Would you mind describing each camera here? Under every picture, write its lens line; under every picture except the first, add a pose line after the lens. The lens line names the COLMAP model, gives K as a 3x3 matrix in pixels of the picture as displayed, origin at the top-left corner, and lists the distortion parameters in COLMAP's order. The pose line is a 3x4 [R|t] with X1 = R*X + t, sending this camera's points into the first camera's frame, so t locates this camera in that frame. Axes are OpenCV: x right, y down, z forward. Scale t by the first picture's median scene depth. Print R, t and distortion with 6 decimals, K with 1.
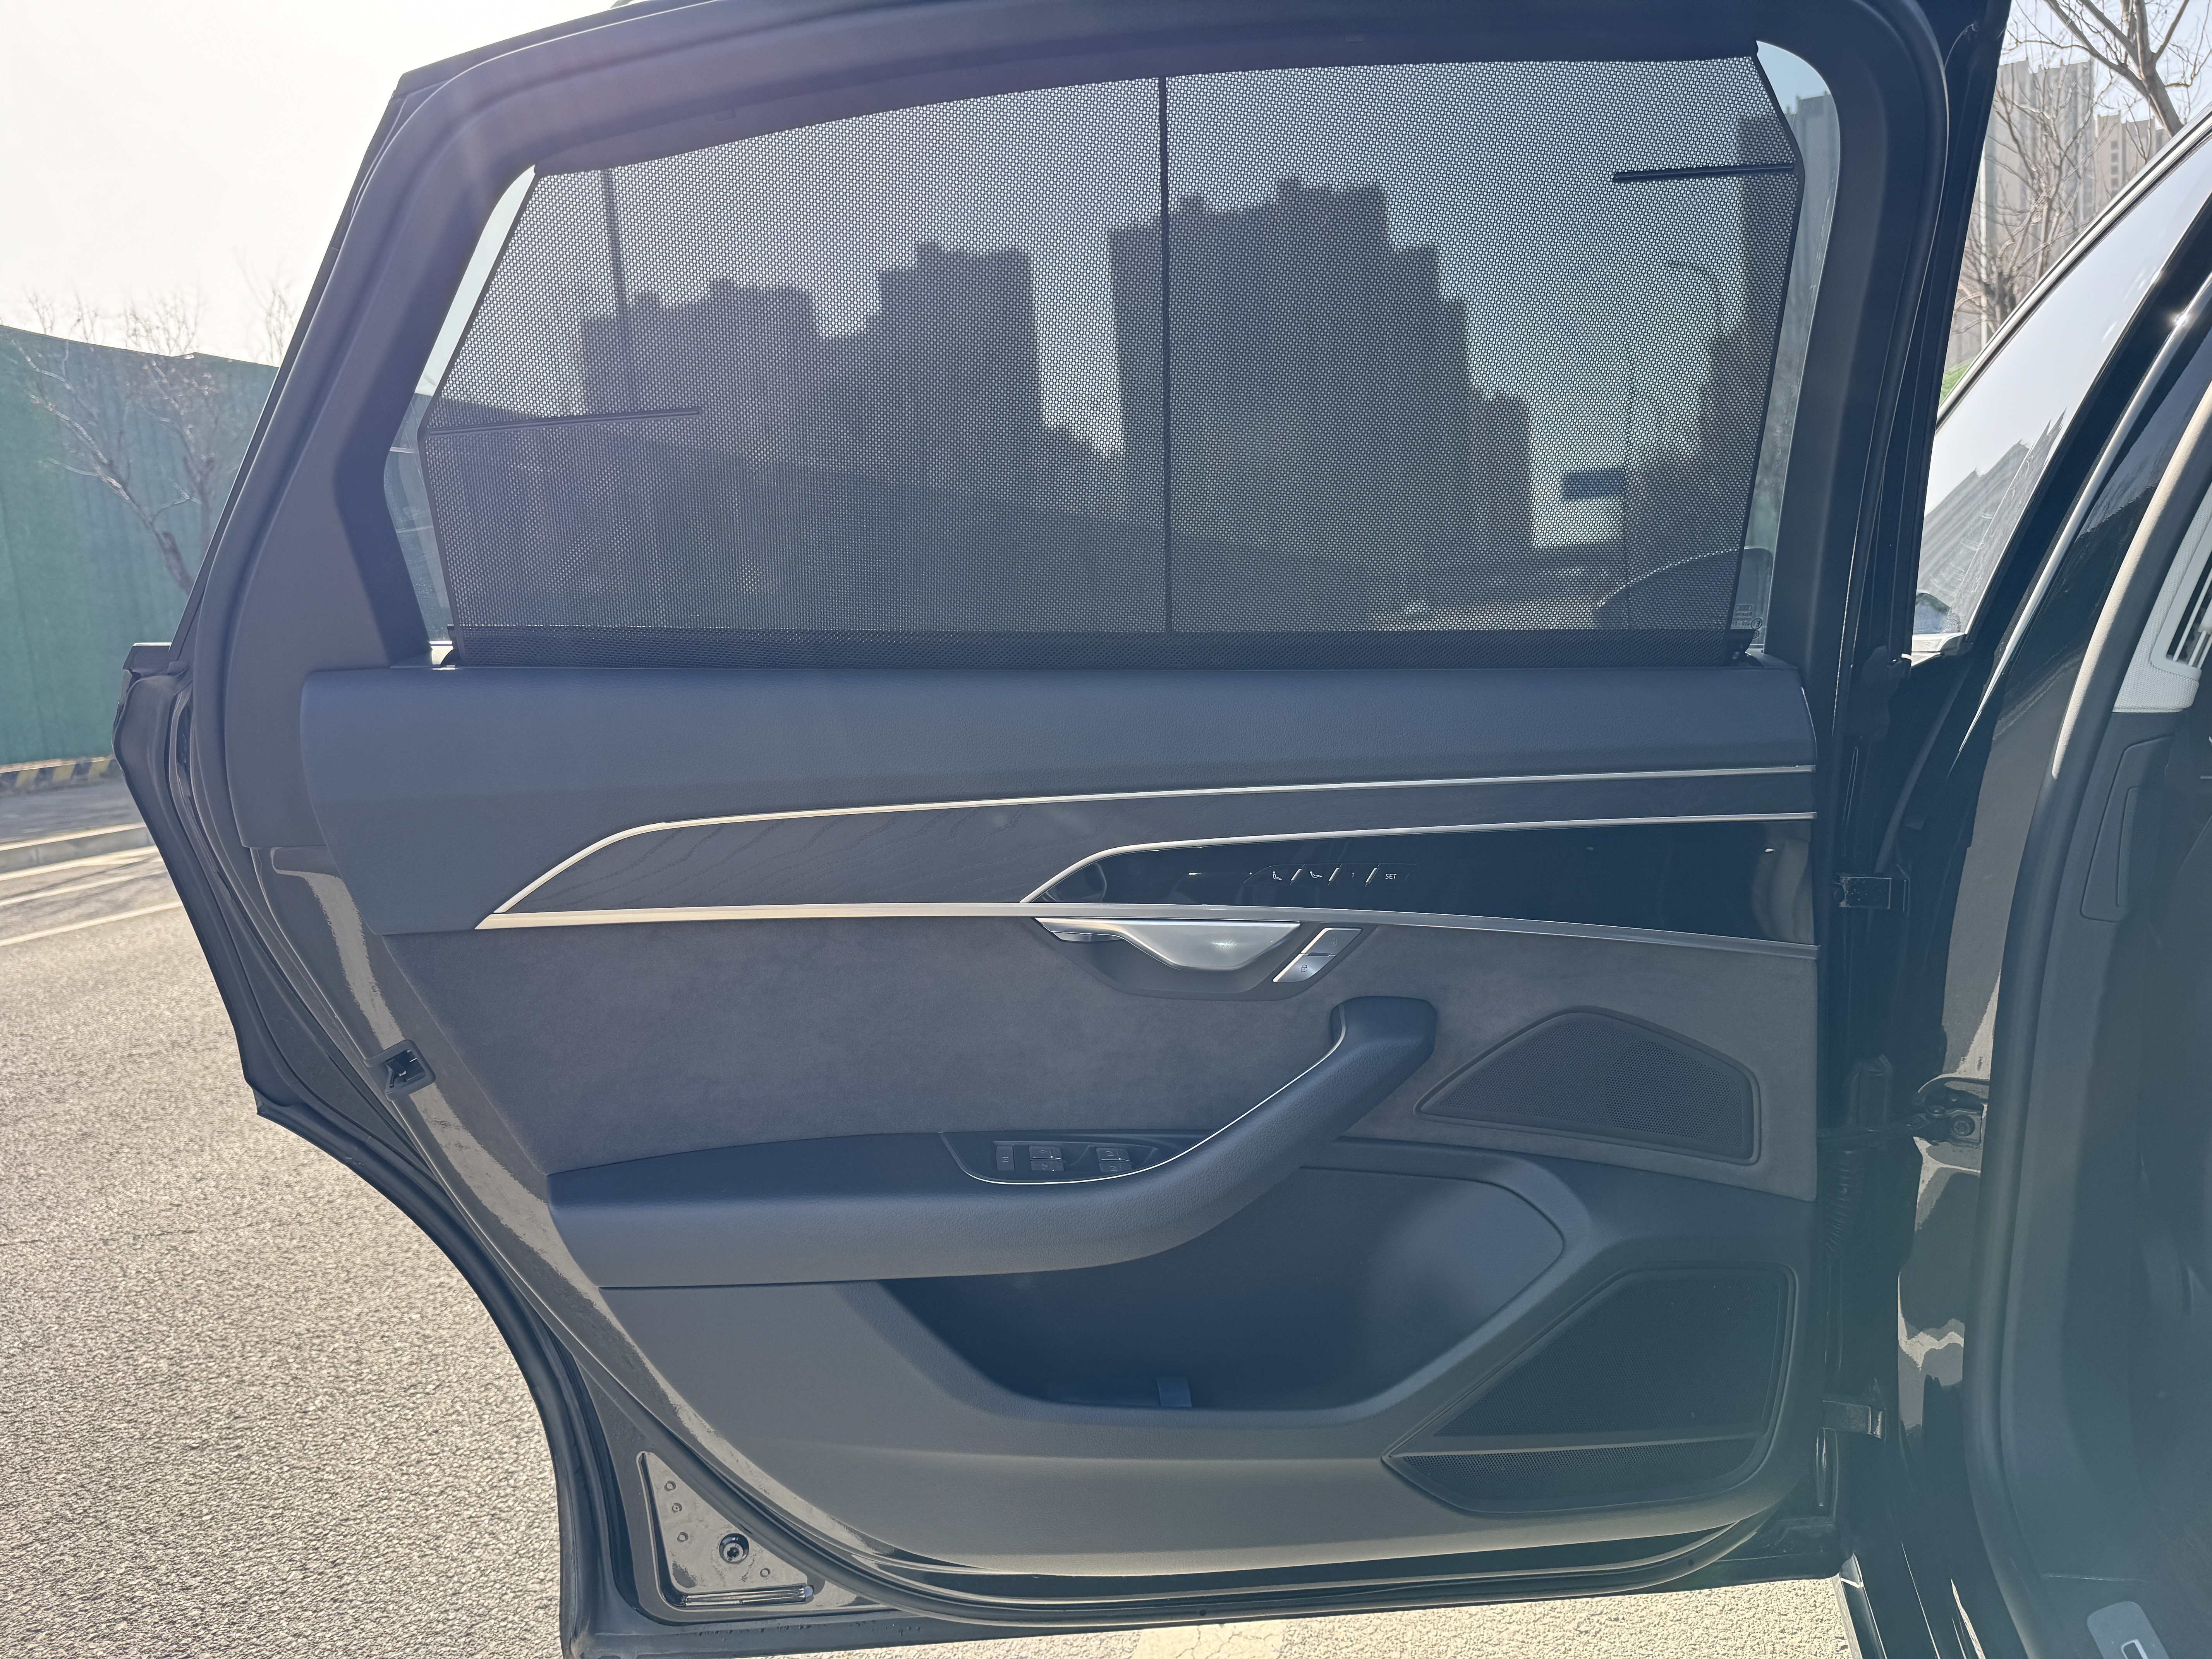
lens RADIAL K [[1564.2, 0, 1106.0], [0, 1564.2, 829.5], [0, 0, 1]] dist [-0.010721, 0.001361]
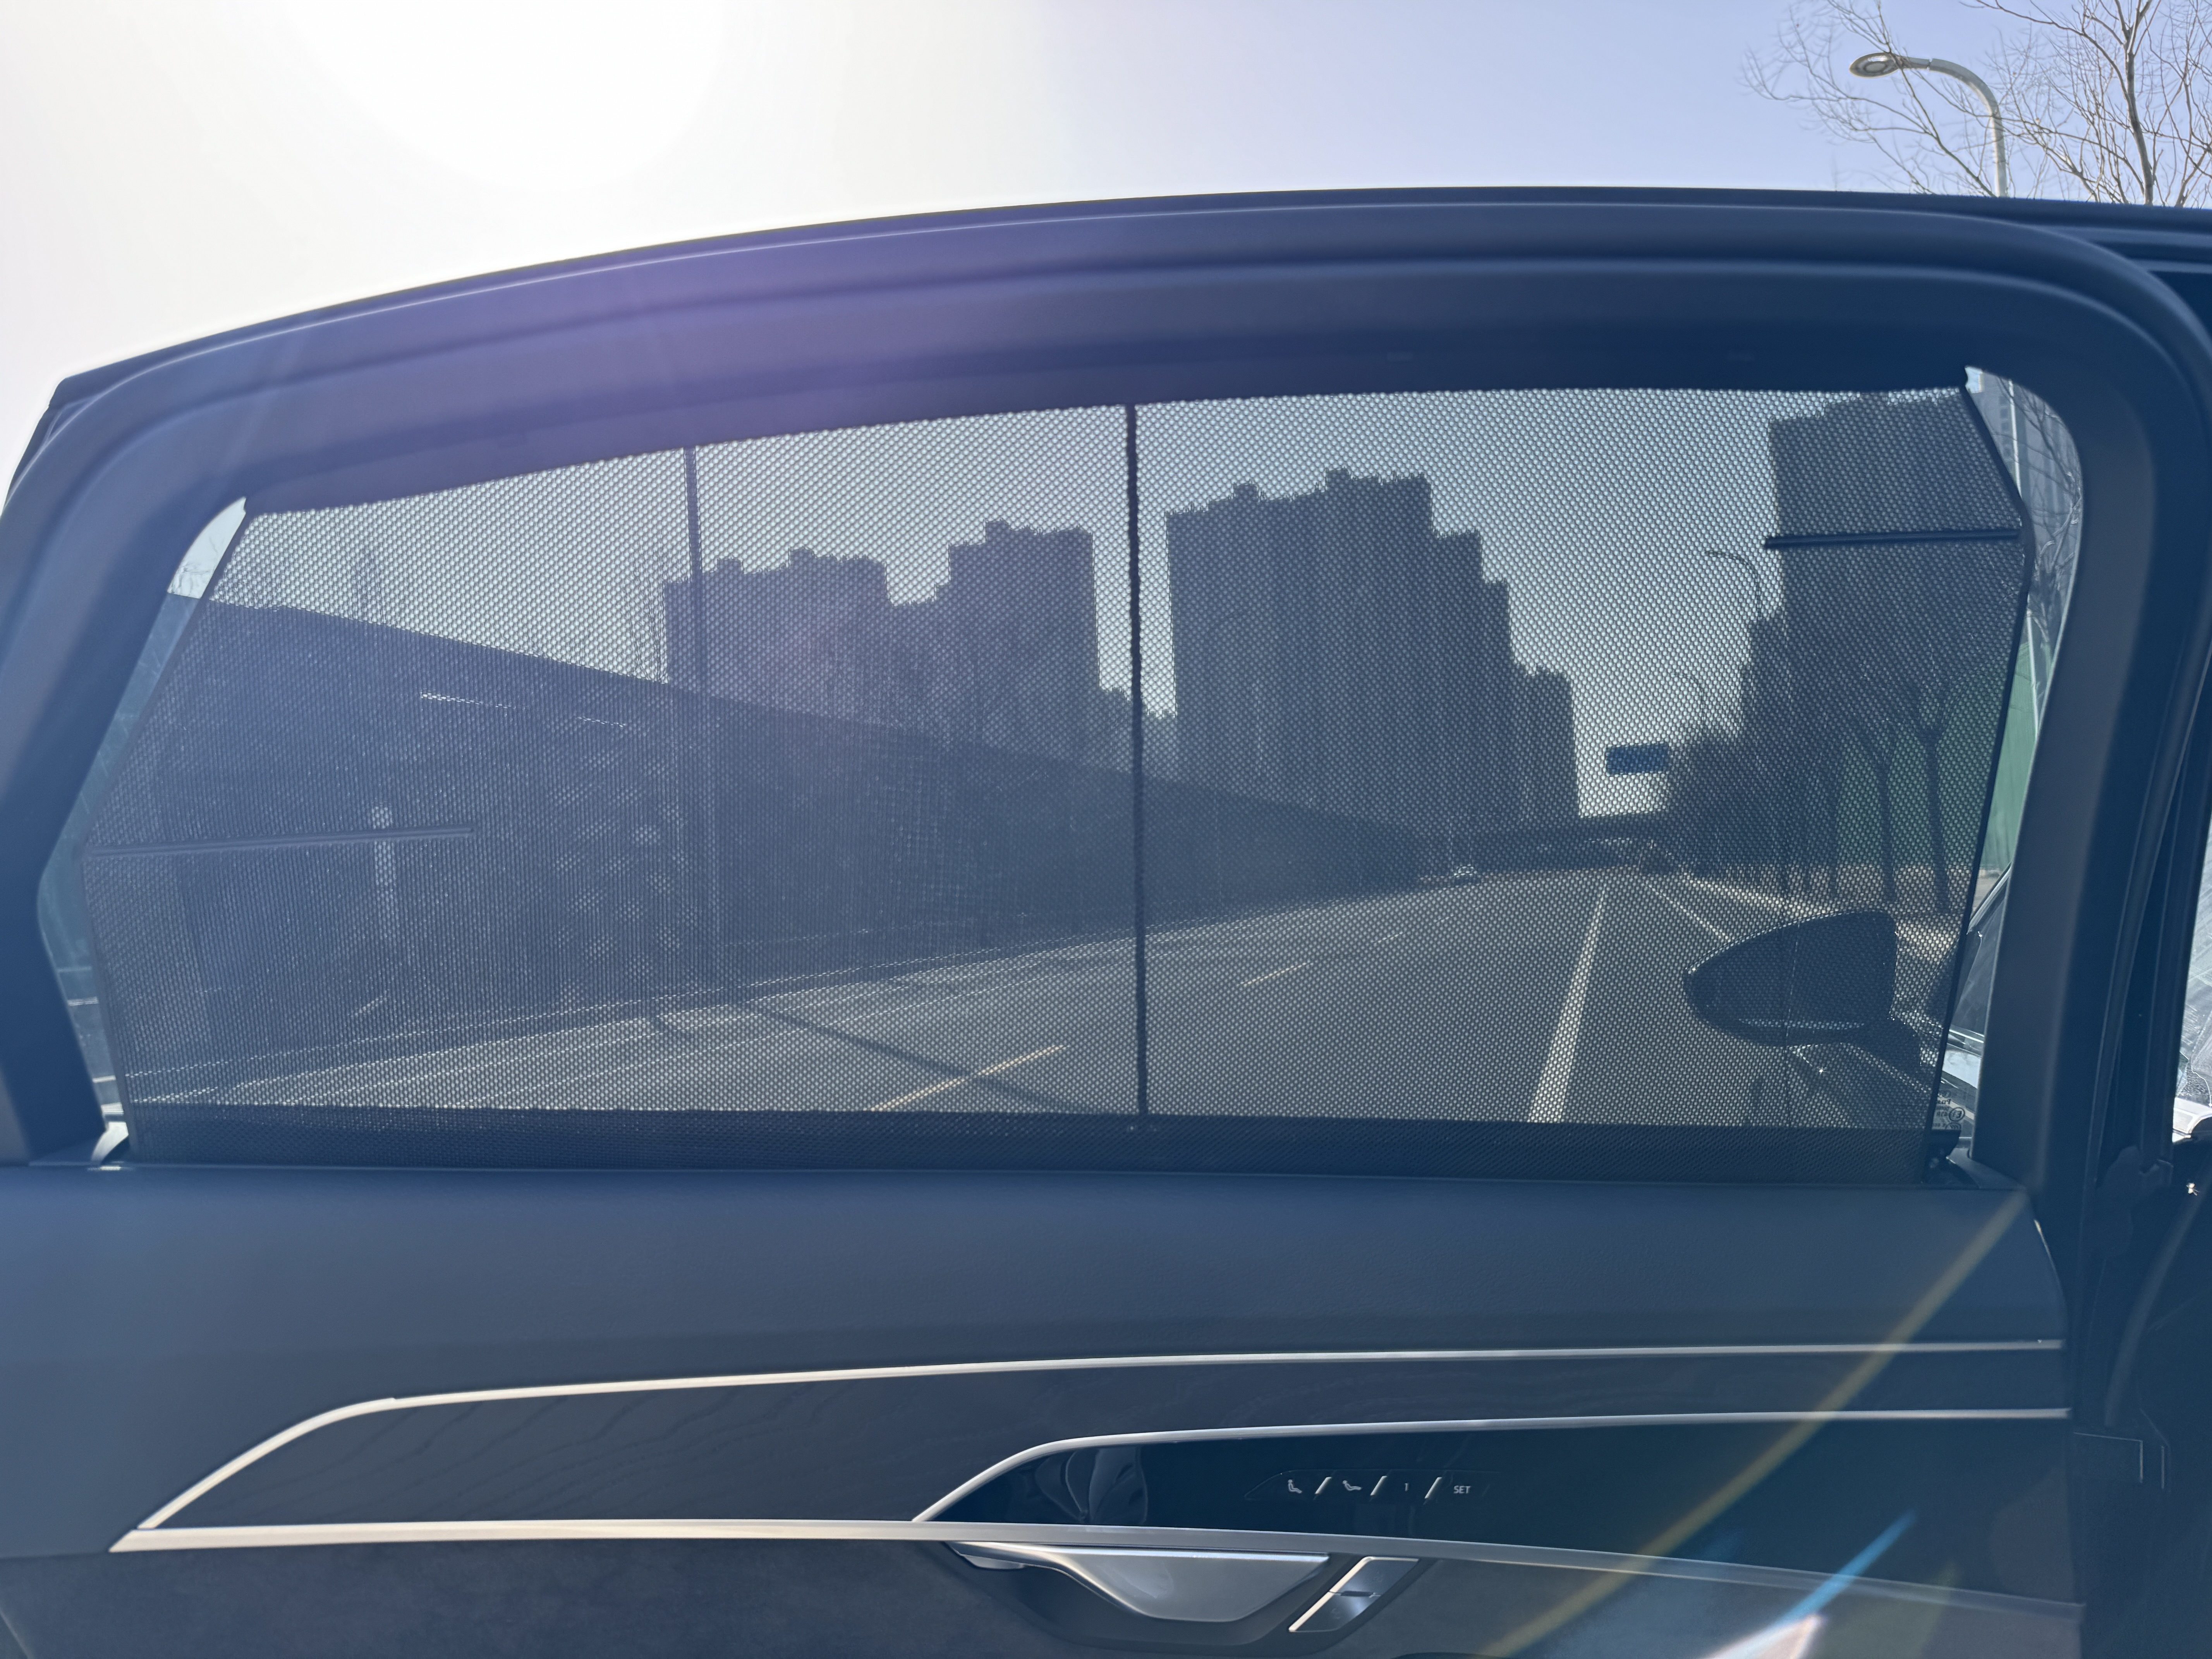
lens RADIAL K [[1564.4, 0, 1117.4], [0, 1564.4, 821.7], [0, 0, 1]] dist [0.003852, -0.006892]
pose [[0.999415, 0.024154, -0.024212, 0.043964], [-0.027927, 0.985032, -0.170093, -0.140630], [0.019741, 0.170670, 0.985130, 0.269588]]
